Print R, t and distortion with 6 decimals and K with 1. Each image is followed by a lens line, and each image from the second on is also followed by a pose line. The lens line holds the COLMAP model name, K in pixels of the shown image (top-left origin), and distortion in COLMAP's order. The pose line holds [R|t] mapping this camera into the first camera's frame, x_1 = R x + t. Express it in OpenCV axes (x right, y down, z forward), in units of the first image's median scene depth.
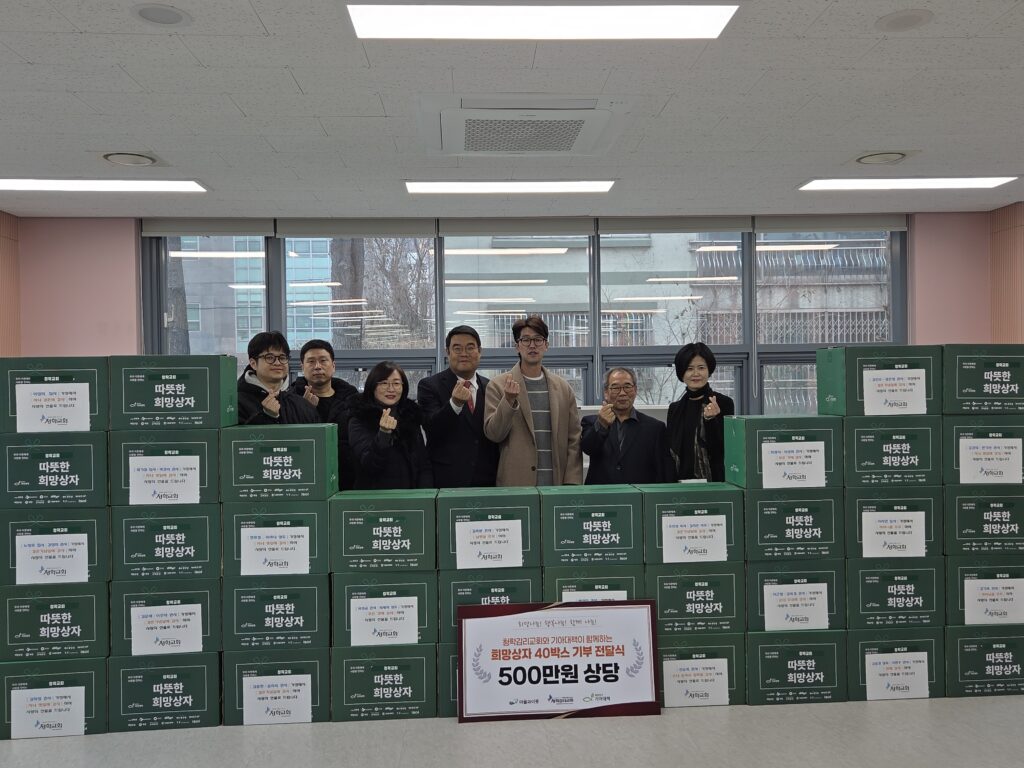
lens RADIAL K [[961.3, 0, 512.0], [0, 961.3, 384.0], [0, 0, 1]] dist [-0.009028, -0.095114]
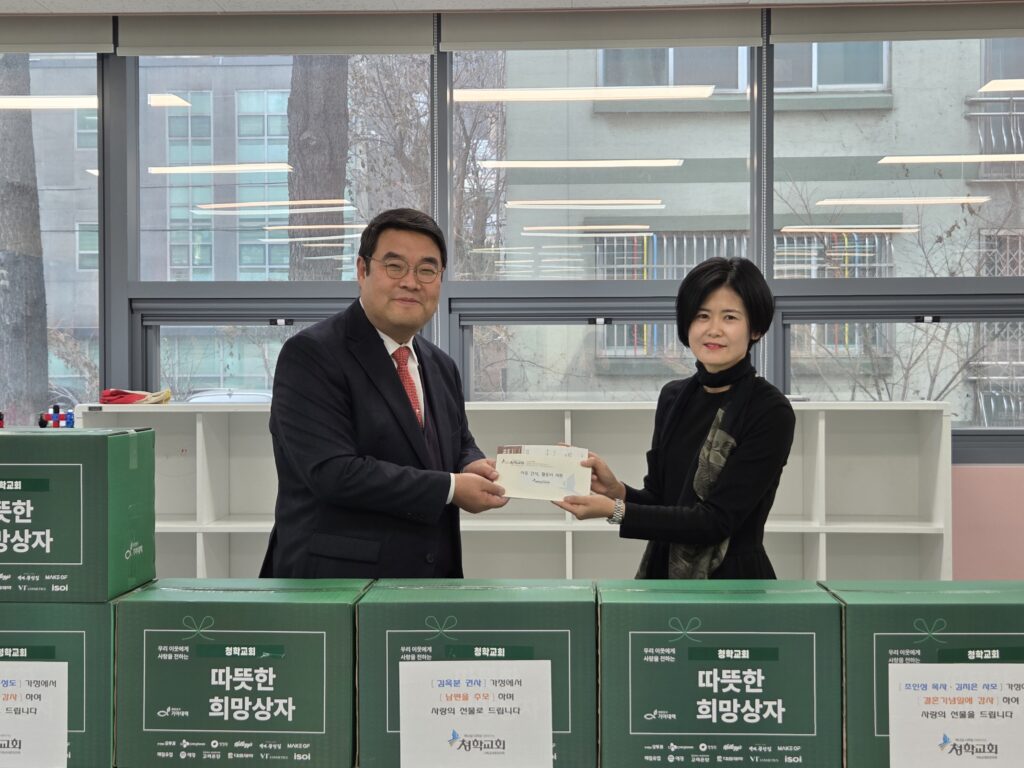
lens RADIAL K [[1536.8, 0, 512.0], [0, 1536.8, 384.0], [0, 0, 1]] dist [0.012621, -0.023622]
pose [[0.994650, 0.013843, -0.102367, 0.058763], [-0.013069, 0.999881, 0.008226, 0.012591], [0.102468, -0.006844, 0.994713, 0.309934]]
